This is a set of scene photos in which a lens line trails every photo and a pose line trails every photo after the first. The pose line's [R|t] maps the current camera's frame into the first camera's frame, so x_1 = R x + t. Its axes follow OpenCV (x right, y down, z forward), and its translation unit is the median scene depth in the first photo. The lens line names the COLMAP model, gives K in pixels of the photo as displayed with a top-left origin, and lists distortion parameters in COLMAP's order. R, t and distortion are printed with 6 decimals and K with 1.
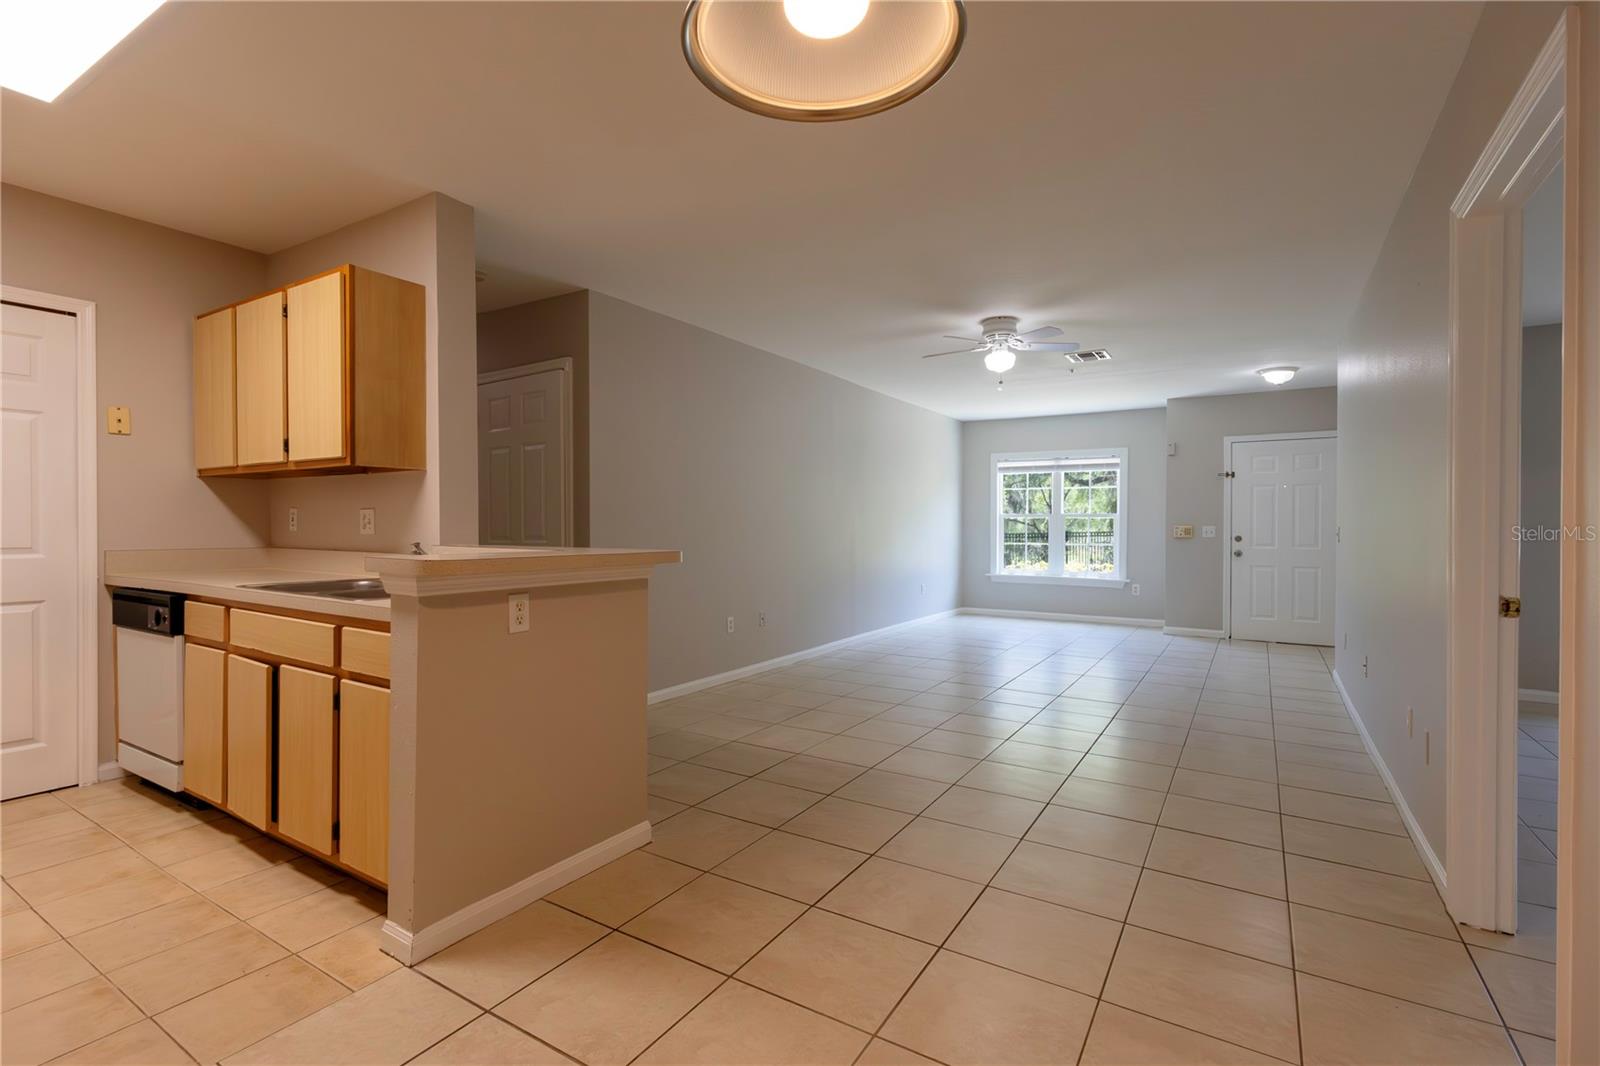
lens RADIAL K [[736.2, 0, 809.7], [0, 736.2, 535.4], [0, 0, 1]] dist [0.003267, -0.000385]
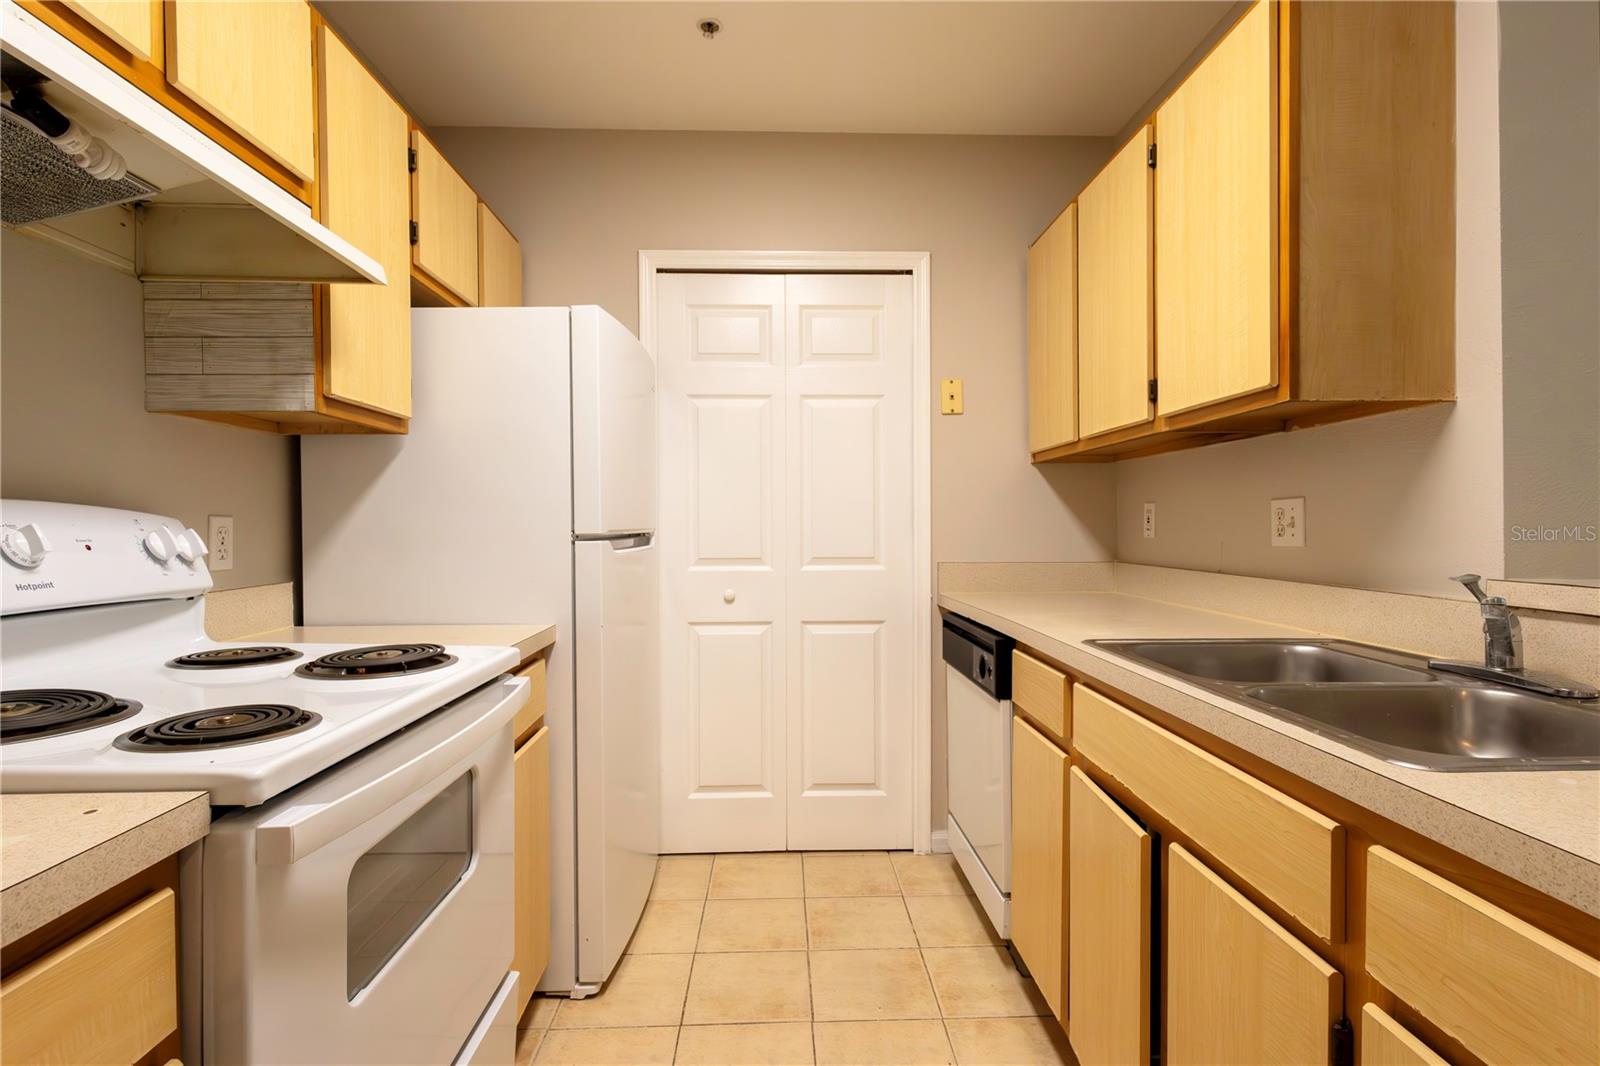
lens RADIAL K [[765.2, 0, 805.2], [0, 765.2, 529.7], [0, 0, 1]] dist [-0.006518, 0.000043]
pose [[0.551157, -0.002597, -0.834398, -0.364179], [-0.004058, 0.999975, -0.005793, -0.009723], [0.834392, 0.006579, 0.551132, 0.448680]]
